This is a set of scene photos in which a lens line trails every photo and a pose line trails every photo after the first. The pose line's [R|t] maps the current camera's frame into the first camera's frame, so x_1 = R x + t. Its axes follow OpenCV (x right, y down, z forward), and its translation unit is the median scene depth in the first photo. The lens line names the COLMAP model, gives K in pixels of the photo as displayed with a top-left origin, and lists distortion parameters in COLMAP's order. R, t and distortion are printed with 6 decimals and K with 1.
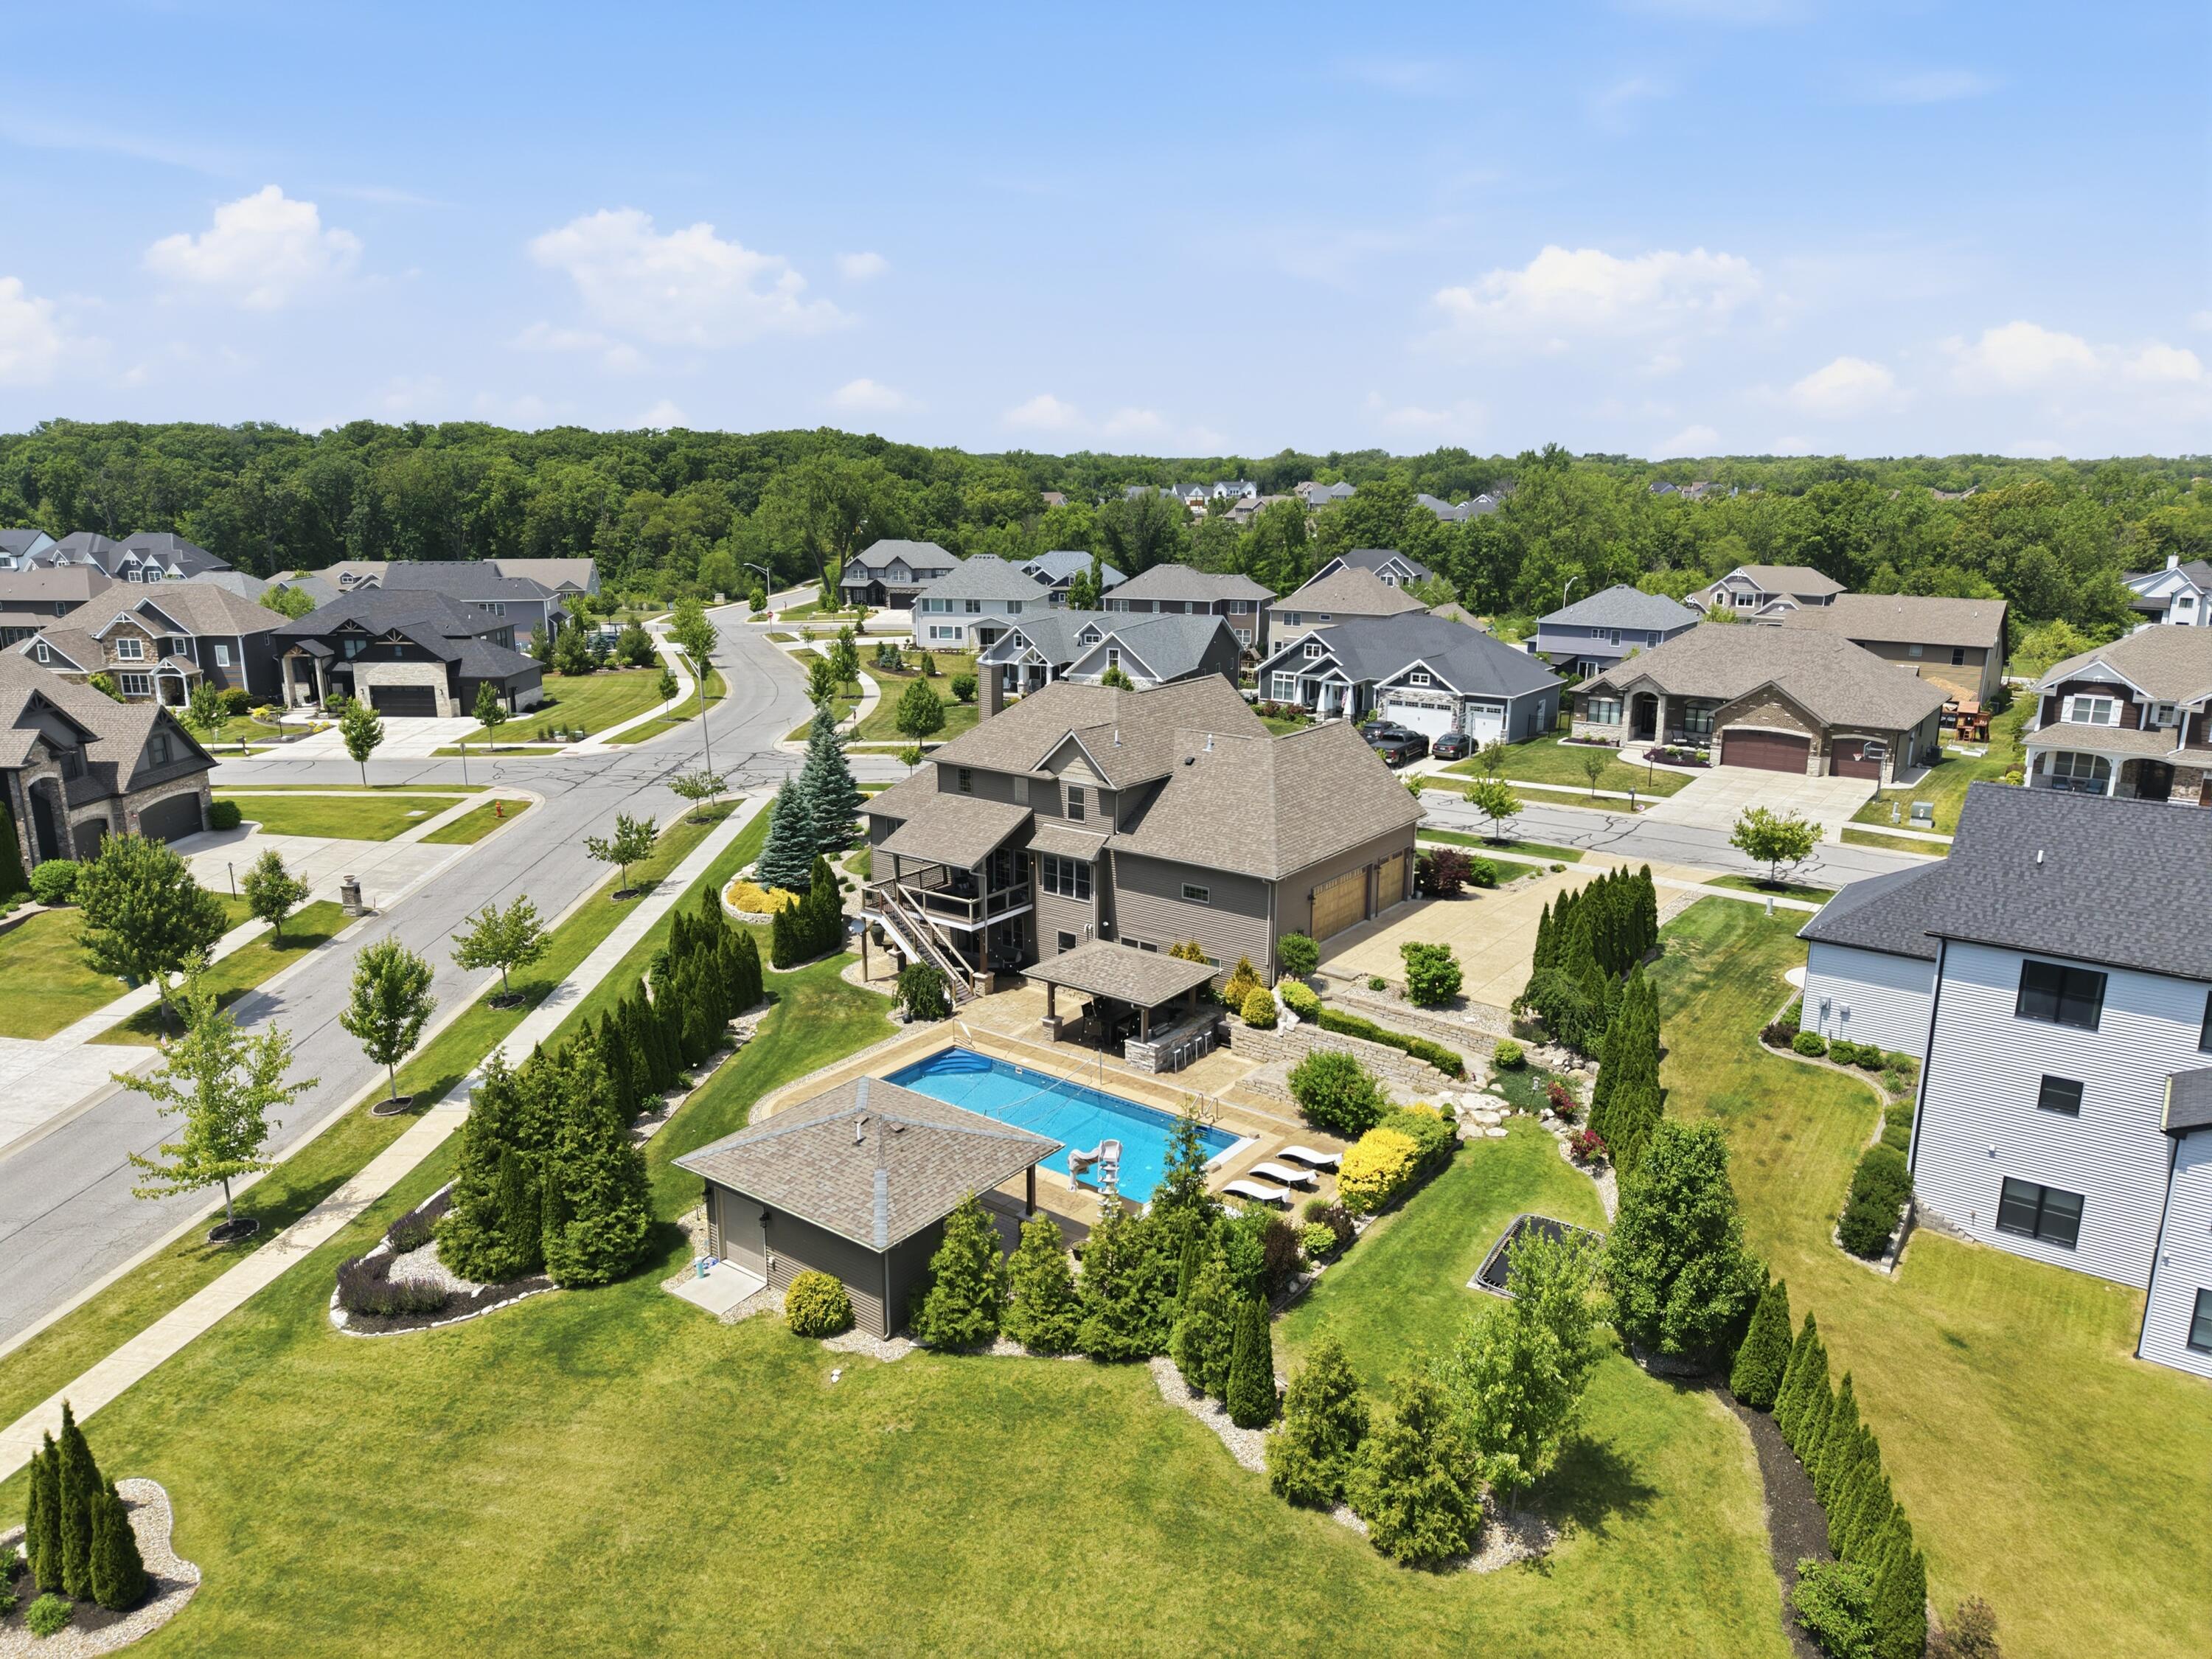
lens RADIAL K [[1471.7, 0, 1106.0], [0, 1471.7, 829.5], [0, 0, 1]] dist [0.075832, -0.104924]
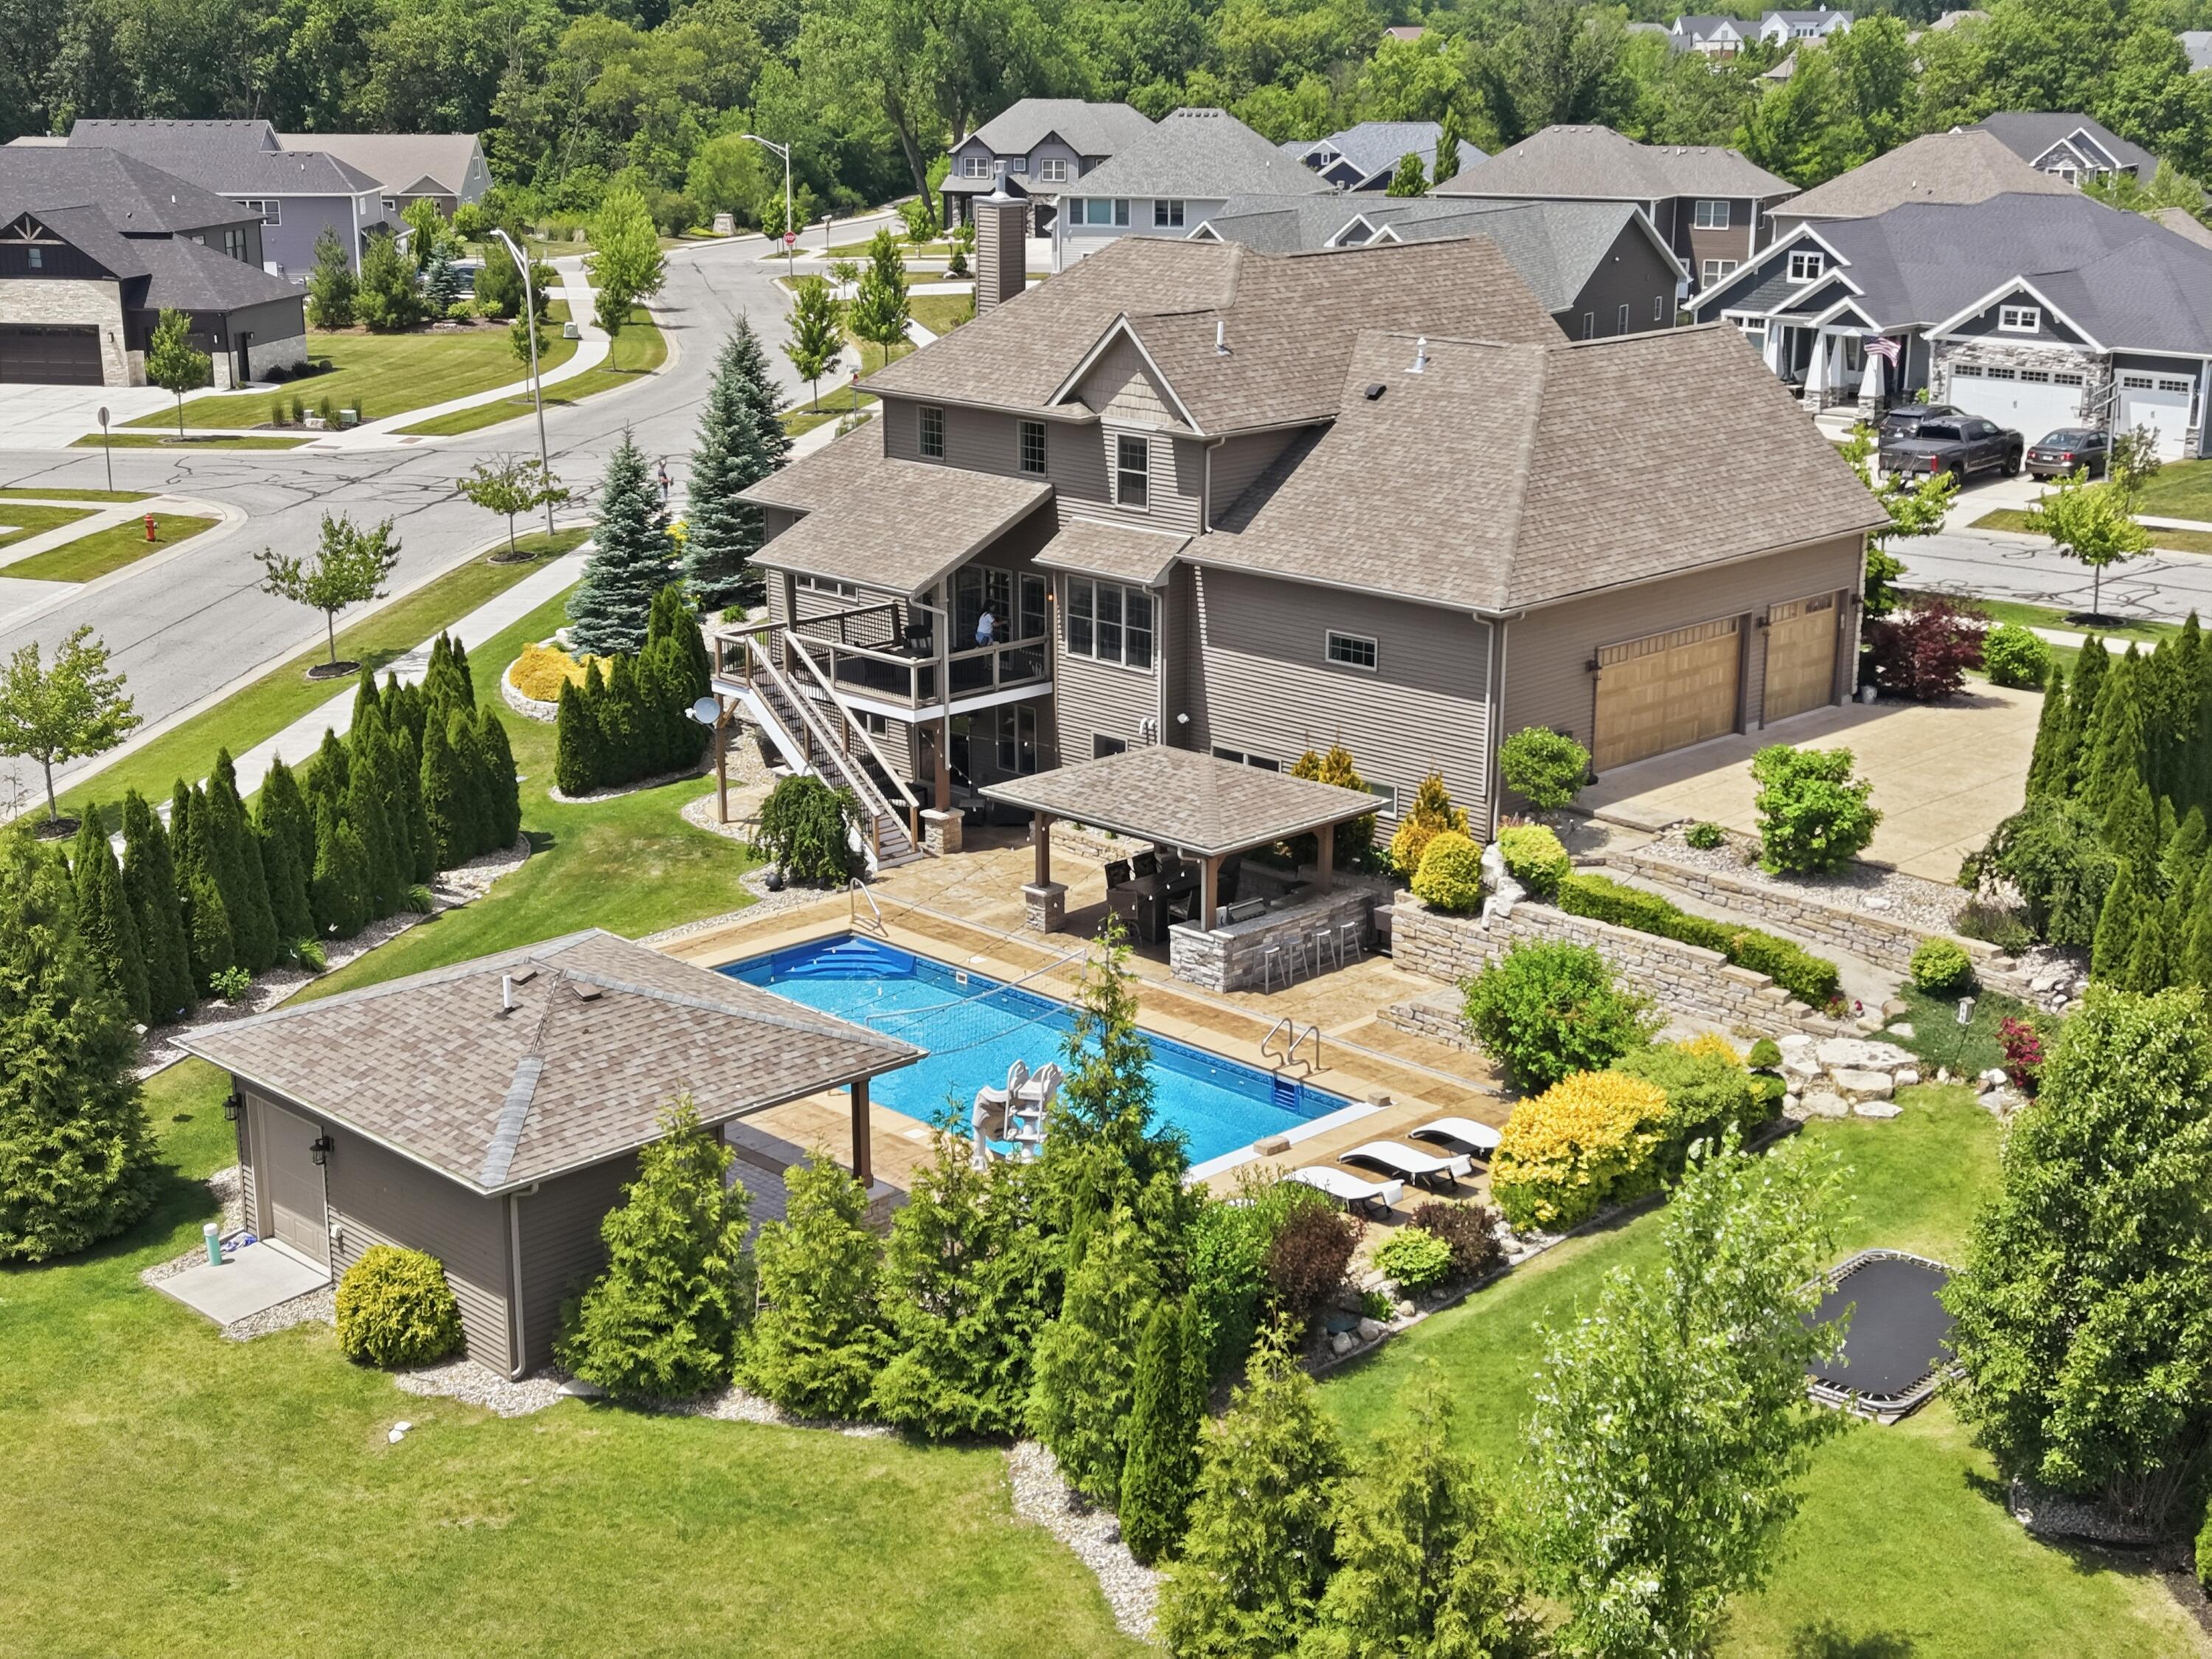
lens RADIAL K [[2919.2, 0, 1102.7], [0, 2919.2, 859.4], [0, 0, 1]] dist [0.243361, -0.888876]
pose [[0.988568, 0.039686, -0.145458, 0.122264], [-0.033849, 0.998528, 0.042384, 0.073684], [0.146926, -0.036975, 0.988456, 0.020818]]
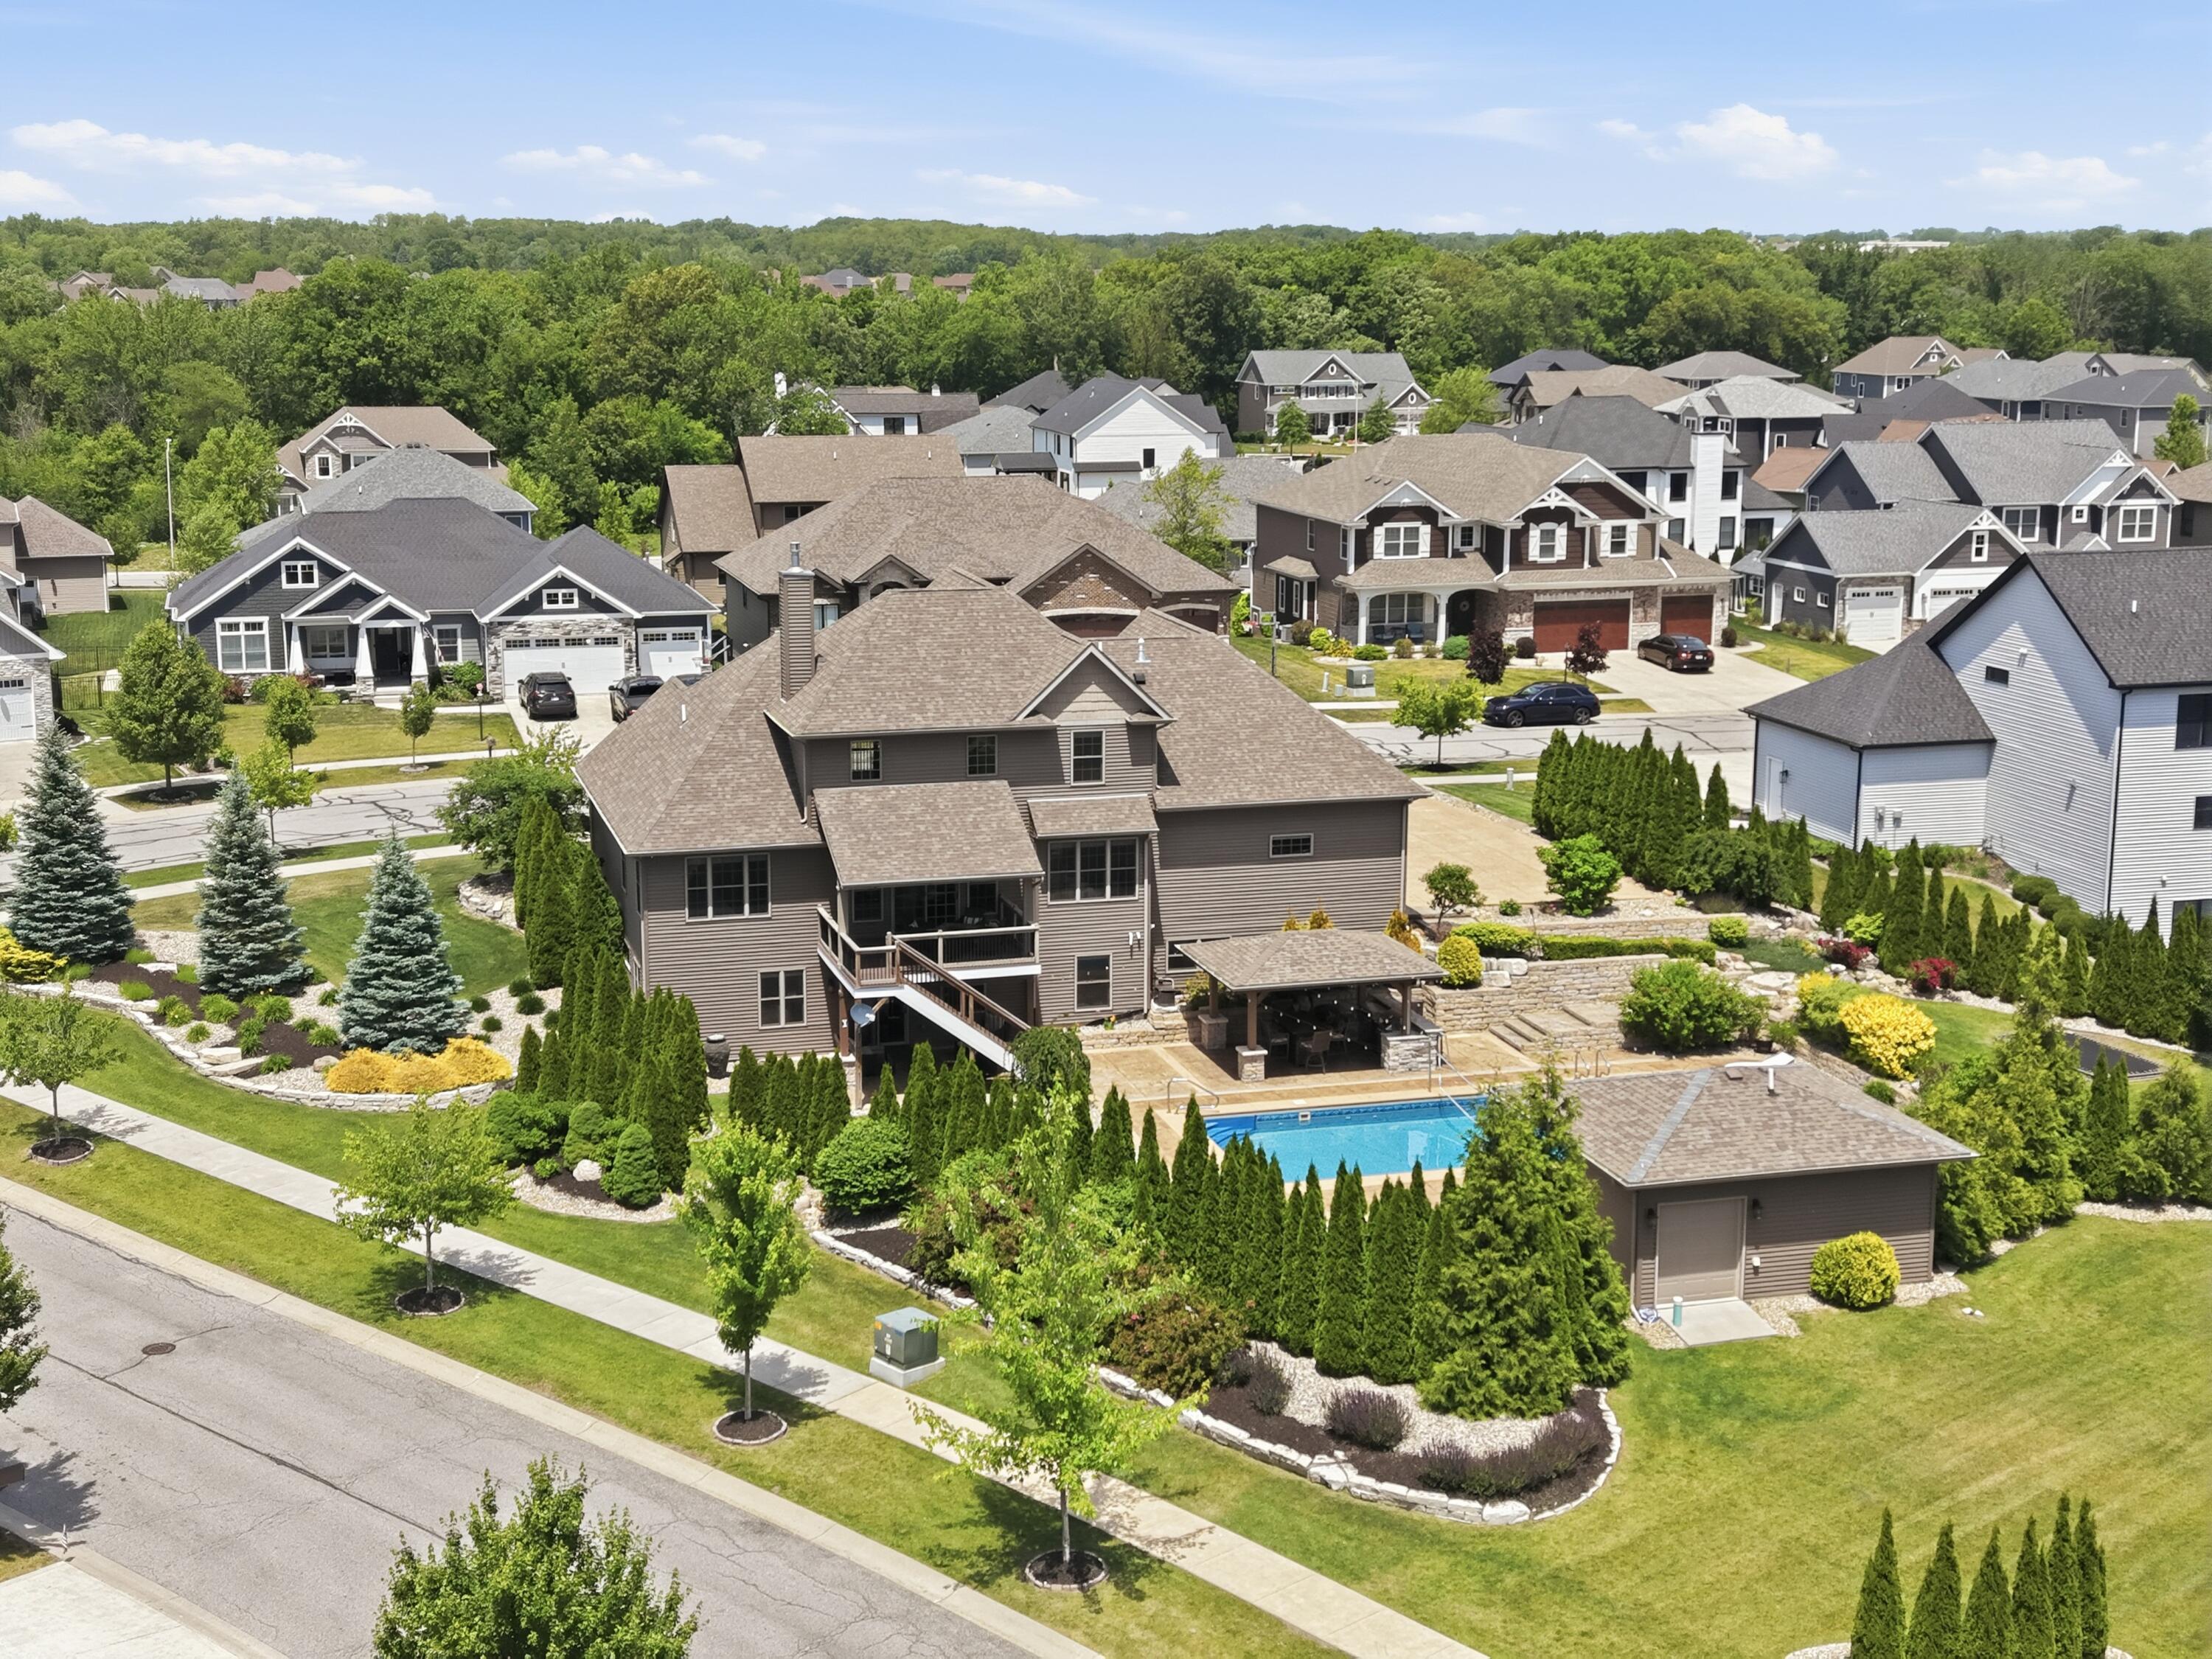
lens RADIAL K [[2919.2, 0, 1102.7], [0, 2919.2, 859.4], [0, 0, 1]] dist [0.243361, -0.888876]
pose [[0.603153, -0.164781, 0.780419, -1.091602], [0.189525, 0.980013, 0.060448, -0.052621], [-0.774782, 0.111450, 0.622328, 0.184078]]
